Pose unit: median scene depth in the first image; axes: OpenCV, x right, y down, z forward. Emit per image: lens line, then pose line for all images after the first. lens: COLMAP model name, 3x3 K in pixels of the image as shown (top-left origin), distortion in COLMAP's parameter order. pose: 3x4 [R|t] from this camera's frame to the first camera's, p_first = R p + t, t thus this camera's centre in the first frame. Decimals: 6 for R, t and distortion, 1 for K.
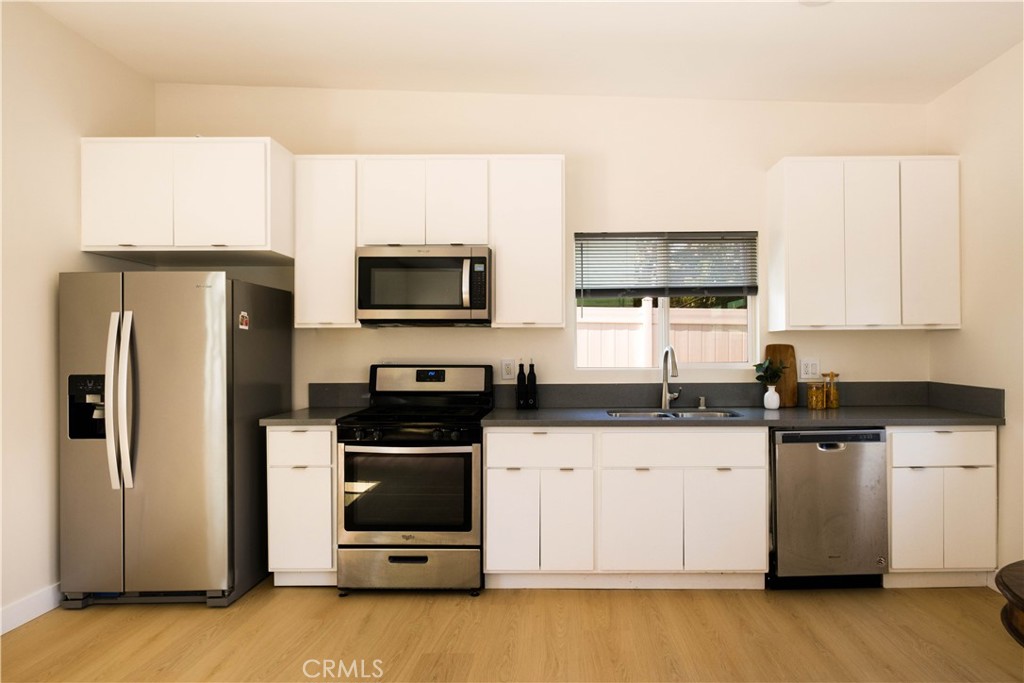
lens RADIAL K [[622.9, 0, 534.6], [0, 622.9, 349.2], [0, 0, 1]] dist [0.002286, 0.001607]
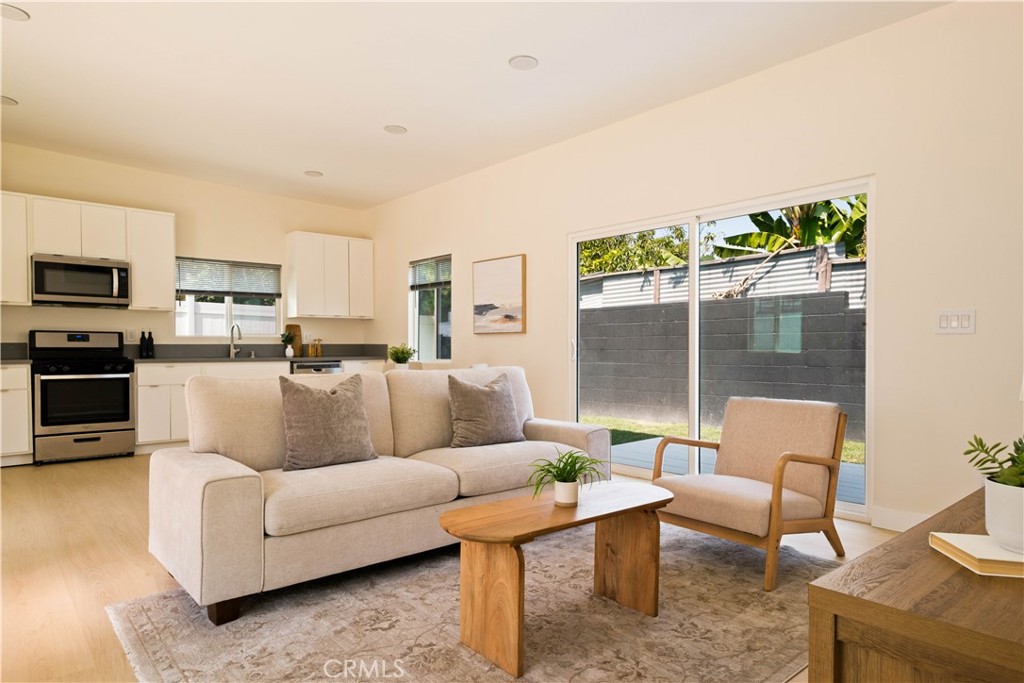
lens RADIAL K [[622.9, 0, 534.6], [0, 622.9, 349.2], [0, 0, 1]] dist [0.002286, 0.001607]
pose [[0.710074, -0.001841, 0.704125, -0.466150], [-0.000402, 0.999995, 0.003019, 0.066617], [-0.704127, -0.002427, 0.710070, -0.964479]]
